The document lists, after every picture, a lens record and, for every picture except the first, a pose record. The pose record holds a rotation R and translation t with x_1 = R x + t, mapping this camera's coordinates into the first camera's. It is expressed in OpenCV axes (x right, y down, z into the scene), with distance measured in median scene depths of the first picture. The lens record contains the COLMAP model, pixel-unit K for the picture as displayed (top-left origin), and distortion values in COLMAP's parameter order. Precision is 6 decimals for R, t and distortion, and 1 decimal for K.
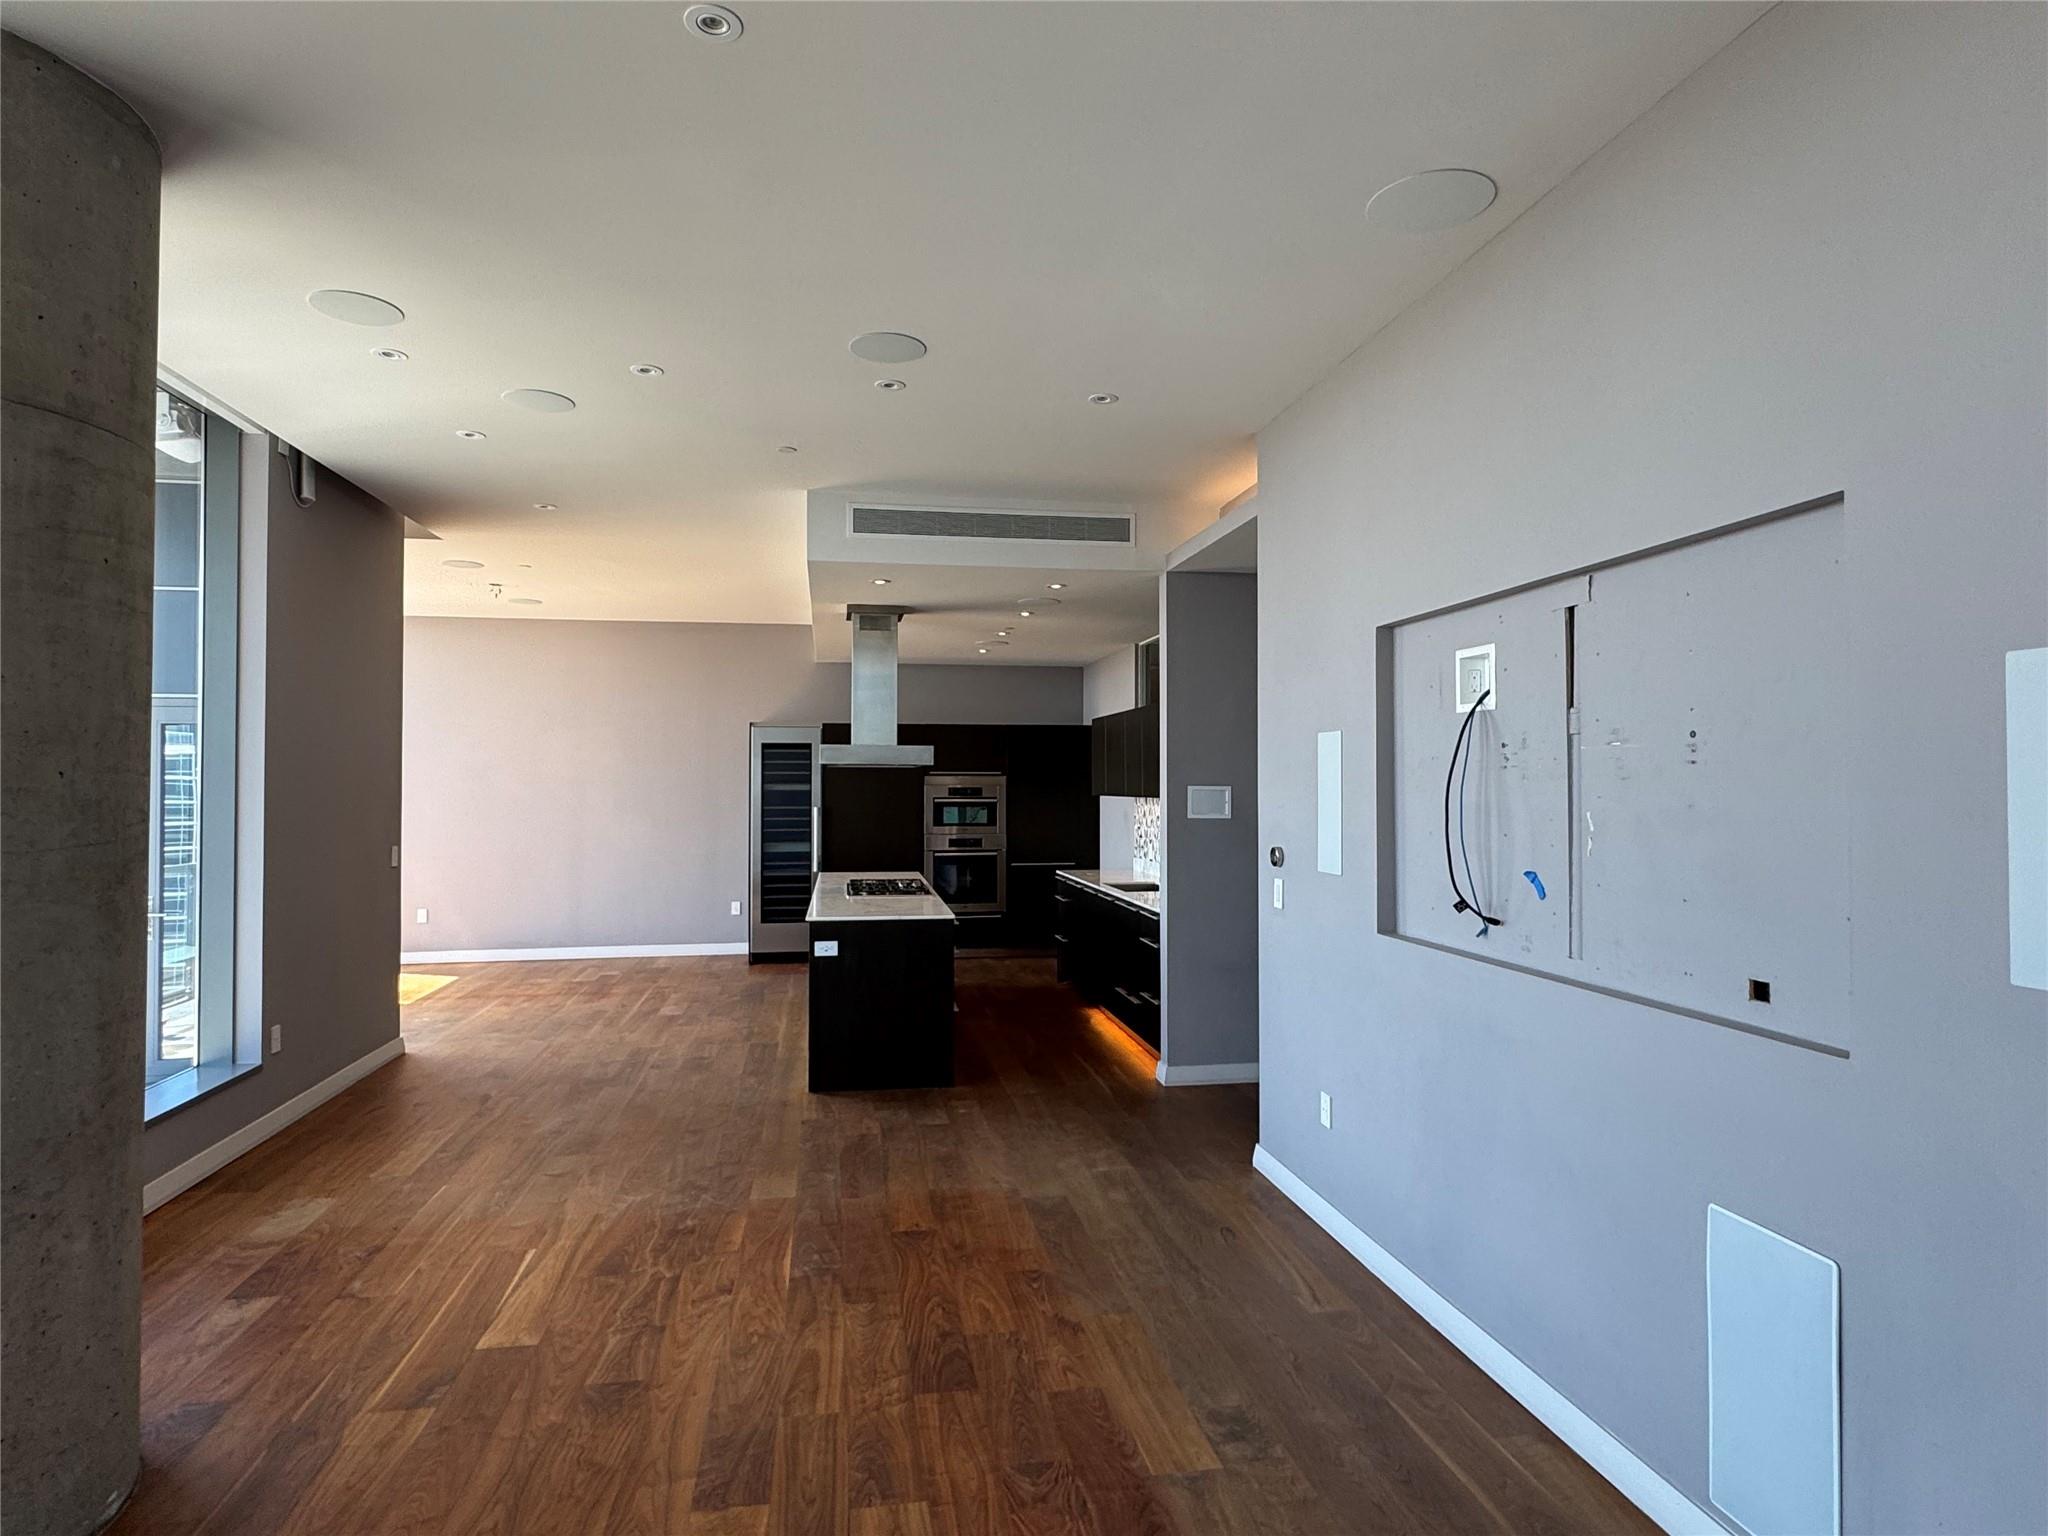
lens RADIAL K [[1107.2, 0, 997.7], [0, 1107.2, 770.0], [0, 0, 1]] dist [0.005864, -0.002134]
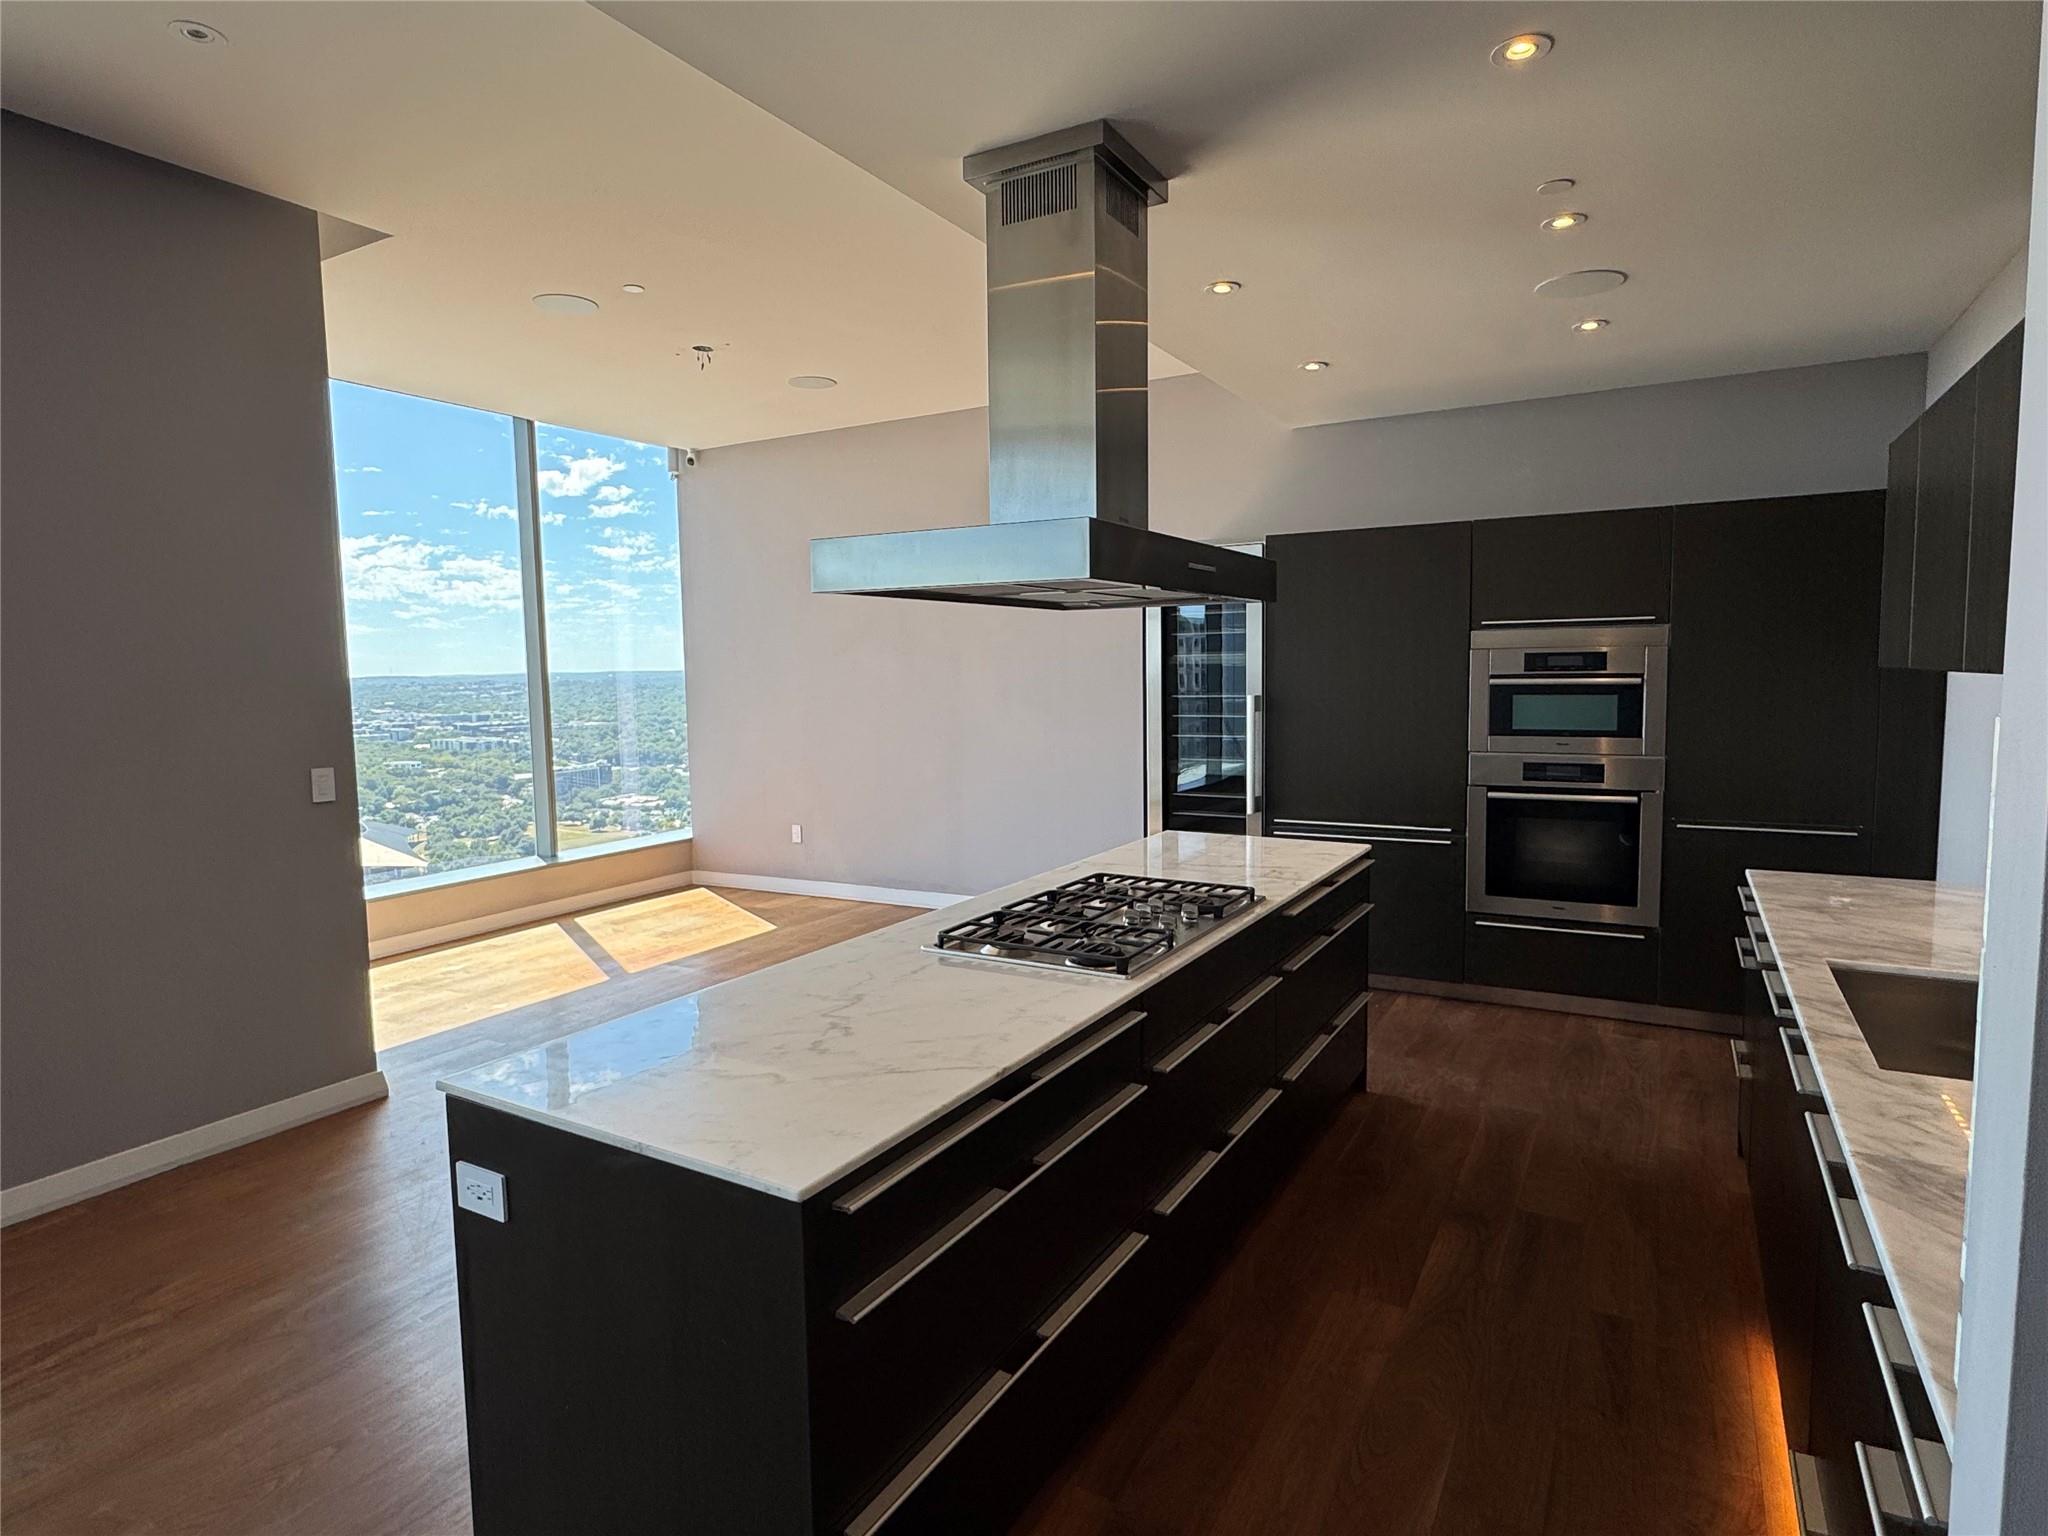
lens RADIAL K [[1107.2, 0, 1022.3], [0, 1107.2, 769.1], [0, 0, 1]] dist [0.005864, -0.002134]
pose [[0.781789, 0.044113, -0.621981, 0.143721], [0.024868, 0.994495, 0.101790, 0.019927], [0.623048, -0.095045, 0.776388, 0.866469]]
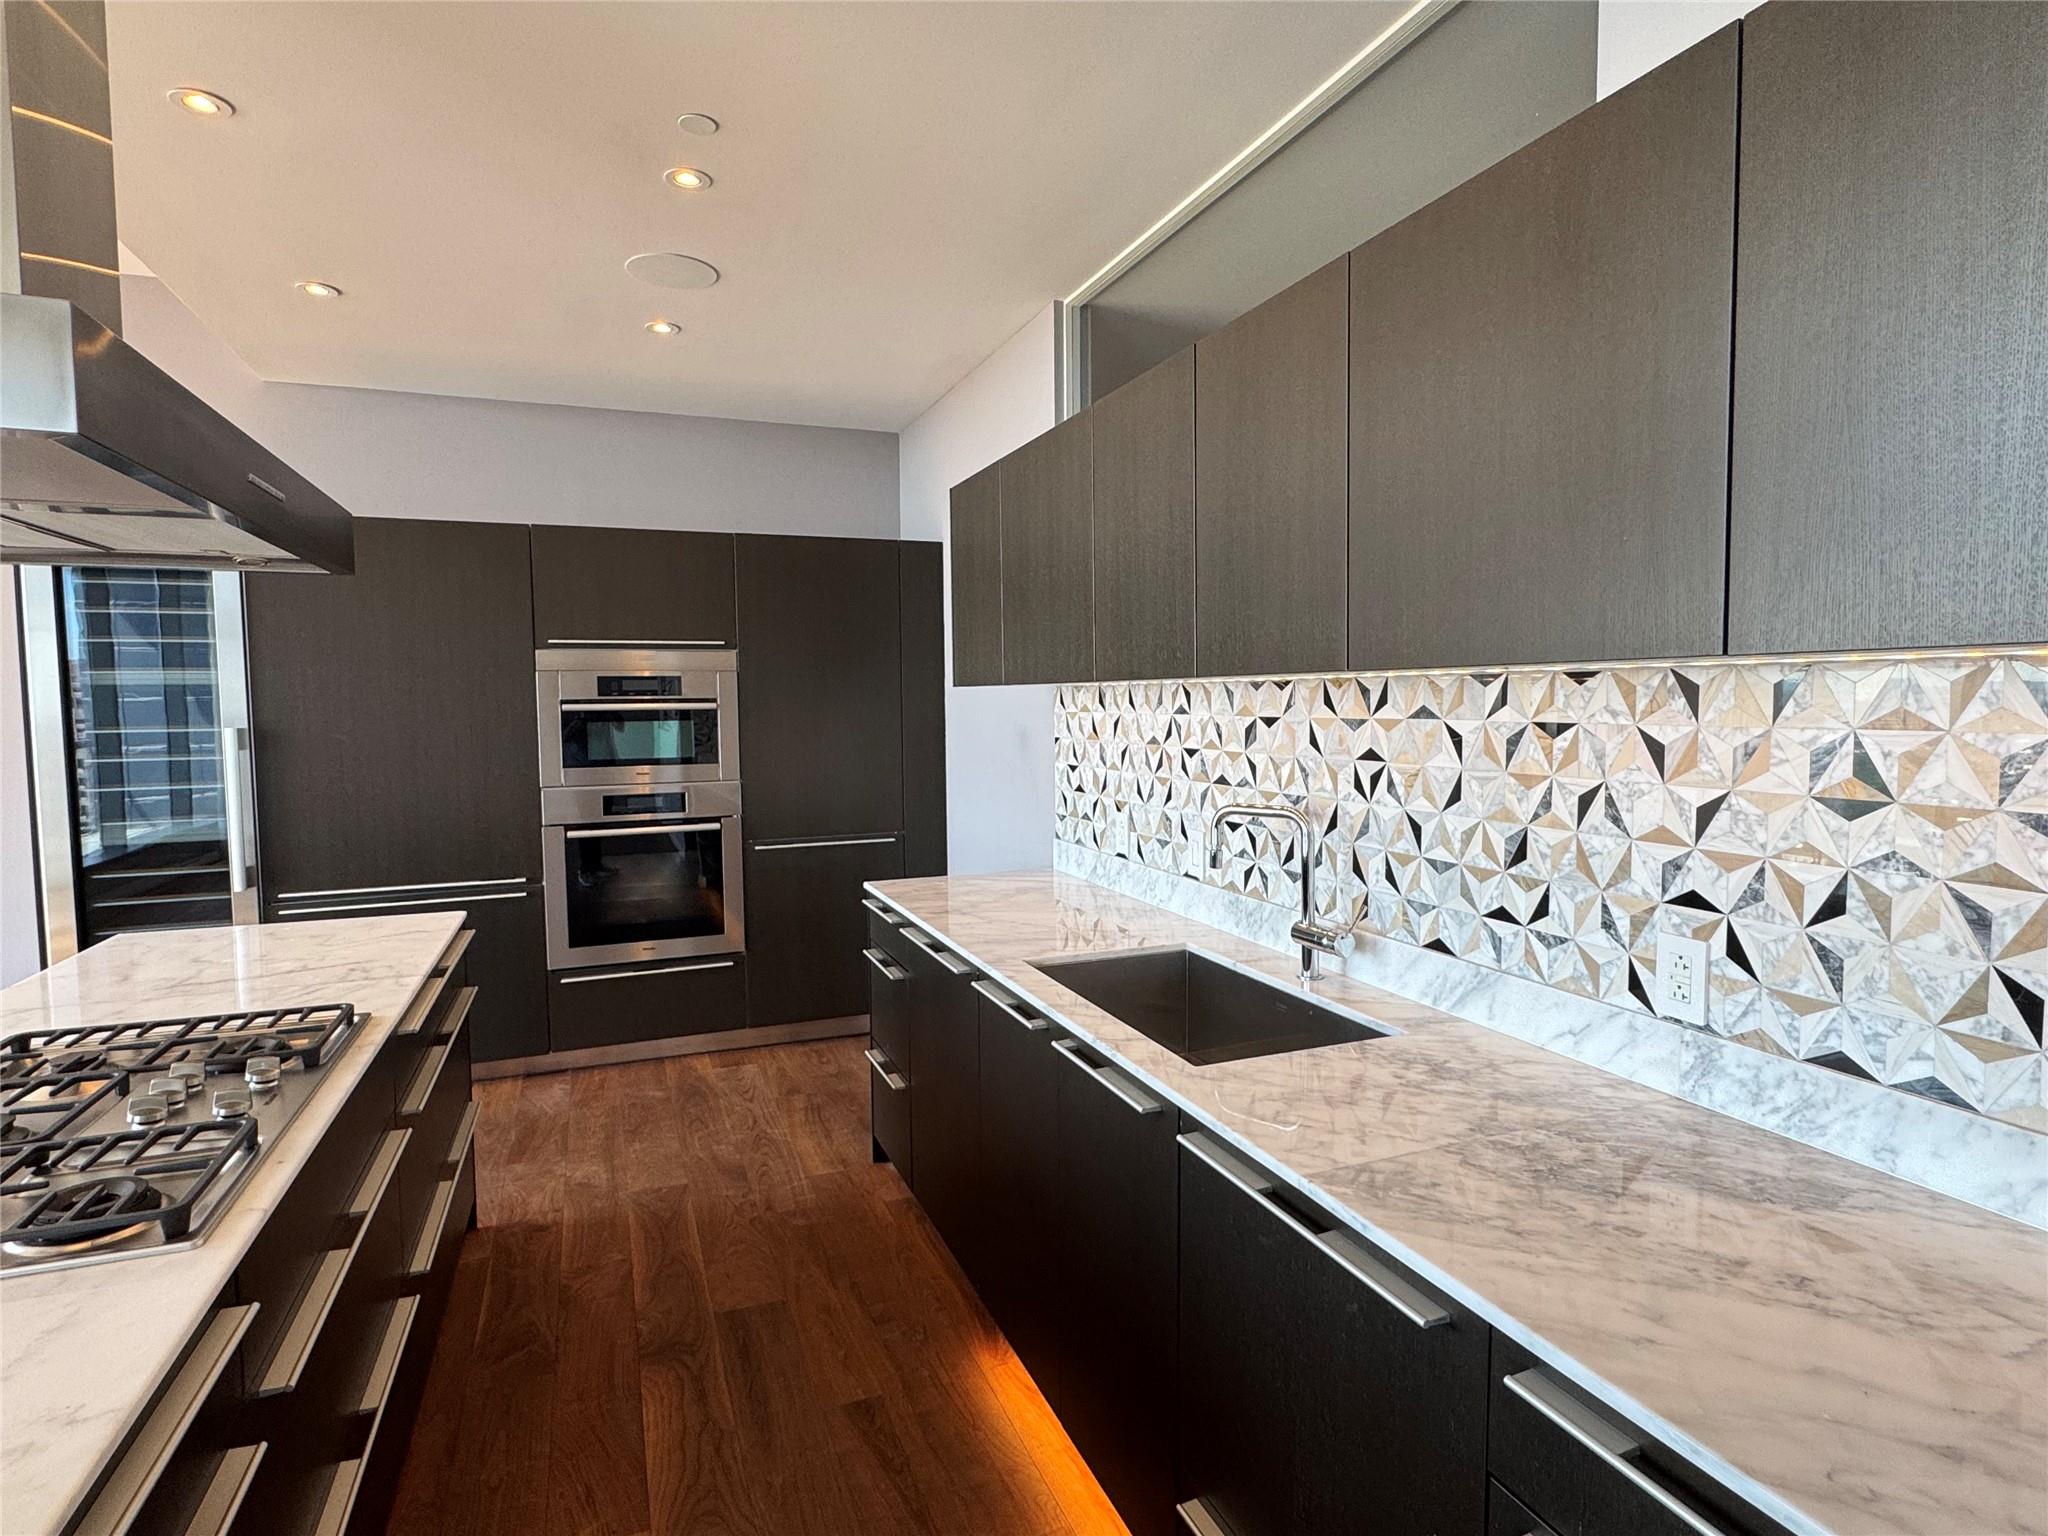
lens RADIAL K [[1067.5, 0, 1020.6], [0, 1067.5, 768.5], [0, 0, 1]] dist [-0.005977, 0.000965]
pose [[0.973762, -0.024899, 0.226202, 0.035885], [0.007225, 0.996878, 0.078628, 0.034685], [-0.227454, -0.074931, 0.970902, 0.973426]]
